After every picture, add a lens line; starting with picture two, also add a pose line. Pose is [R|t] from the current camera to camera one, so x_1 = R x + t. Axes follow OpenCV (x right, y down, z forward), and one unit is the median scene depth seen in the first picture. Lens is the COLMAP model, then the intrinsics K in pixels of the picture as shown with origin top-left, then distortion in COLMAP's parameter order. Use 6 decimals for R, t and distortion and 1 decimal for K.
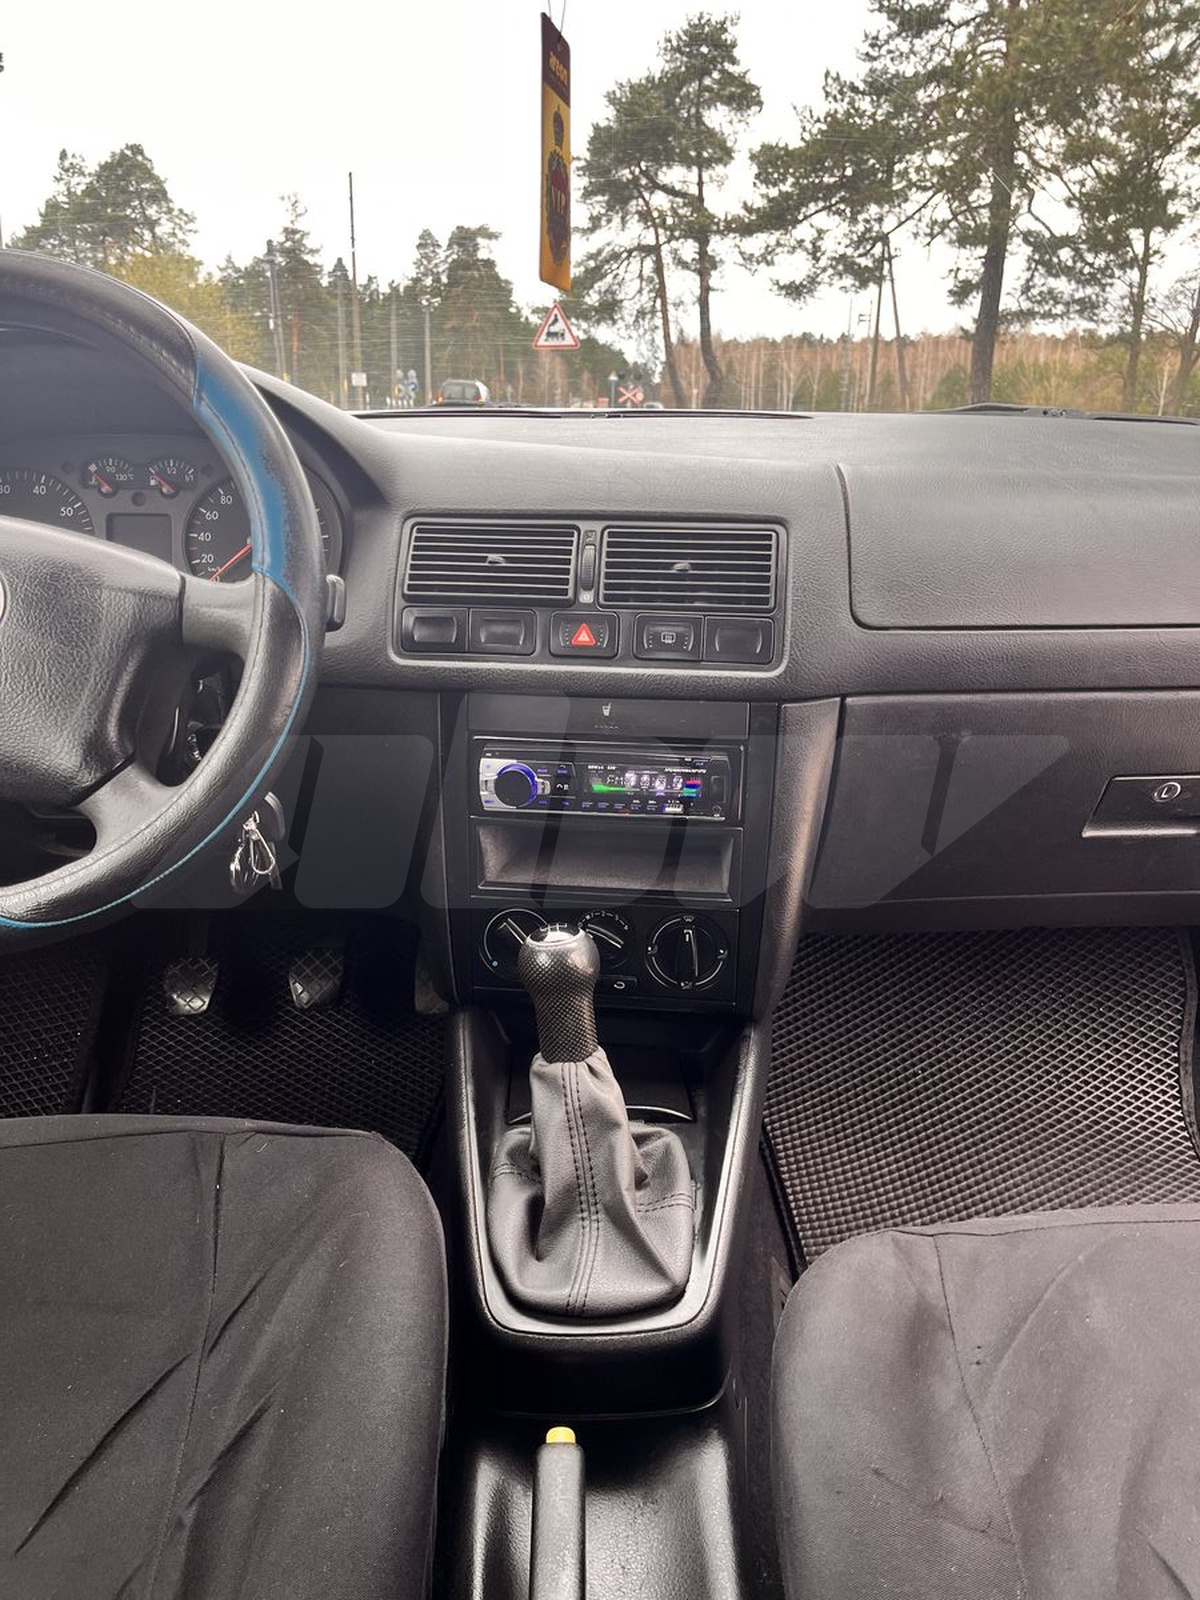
lens RADIAL K [[1196.3, 0, 600.9], [0, 1196.3, 826.5], [0, 0, 1]] dist [0.064347, -0.105725]
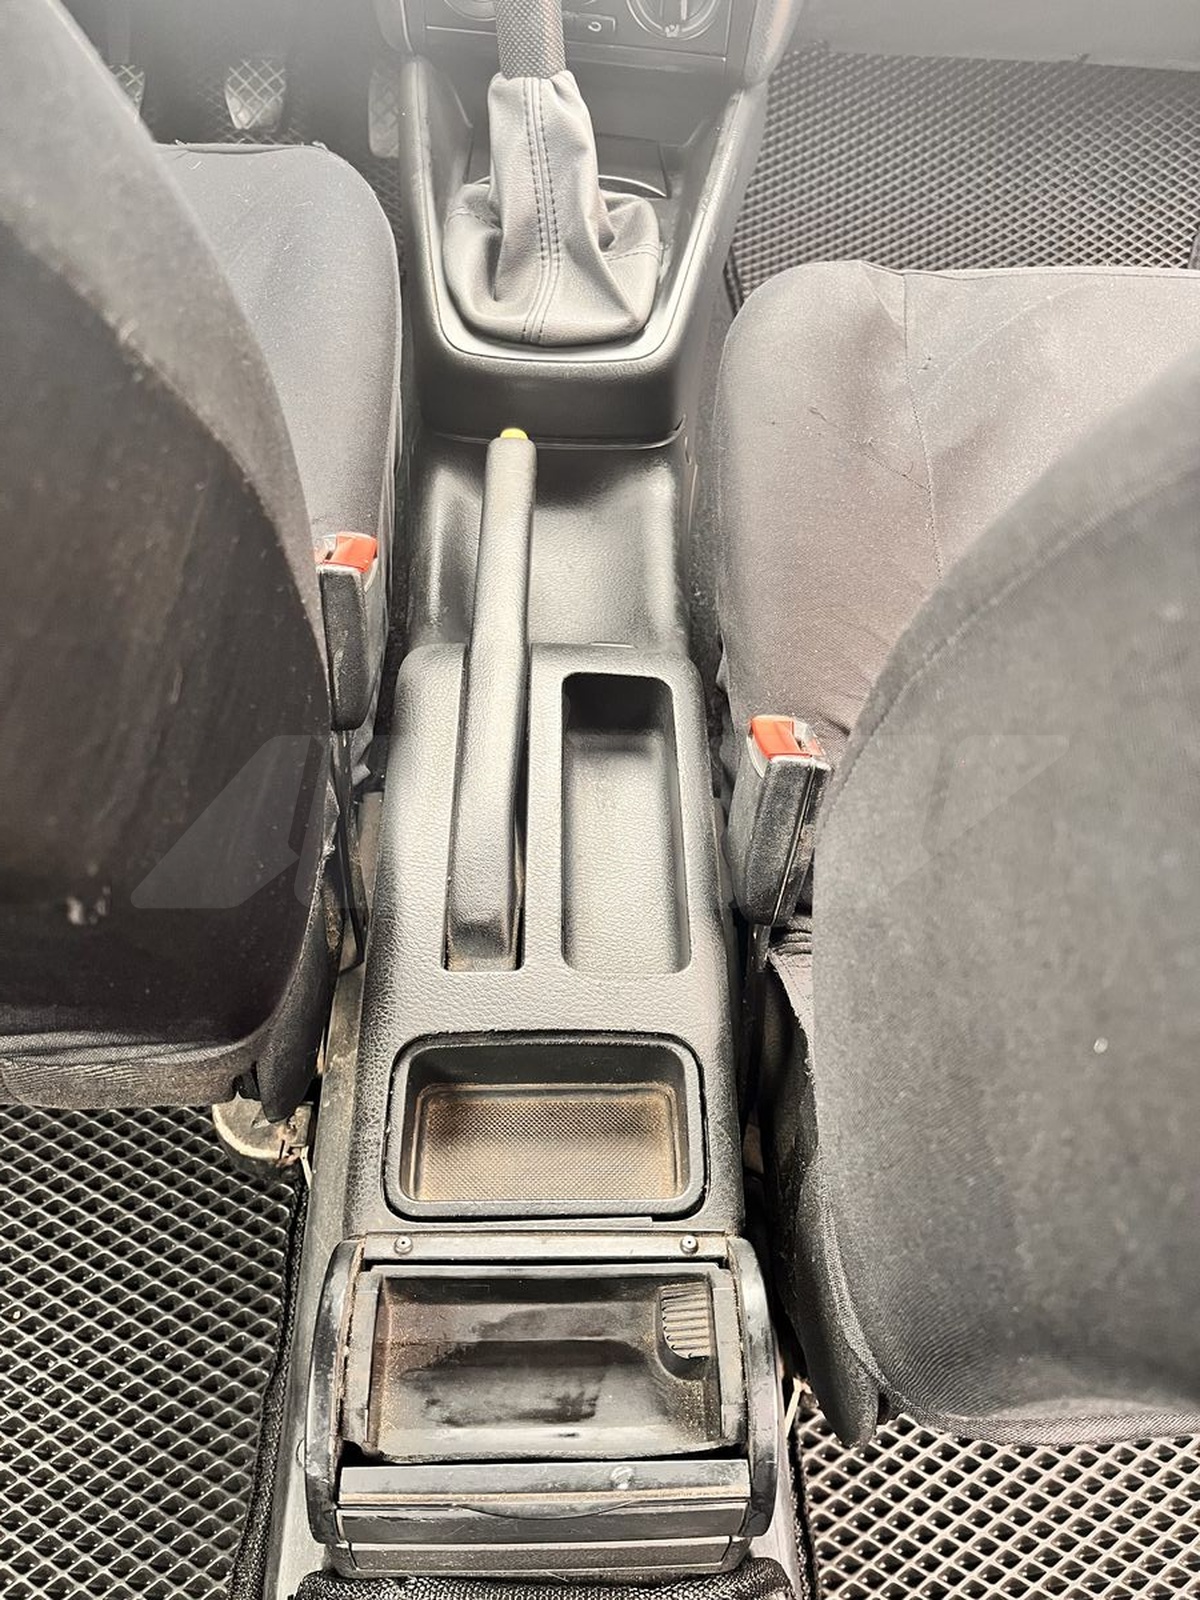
lens RADIAL K [[1200.8, 0, 610.8], [0, 1200.8, 793.2], [0, 0, 1]] dist [0.072000, -0.107307]
pose [[0.998668, 0.040079, 0.032480, 0.024602], [-0.050701, 0.878778, 0.474531, 0.240577], [-0.009524, -0.475546, 0.879639, -0.048939]]
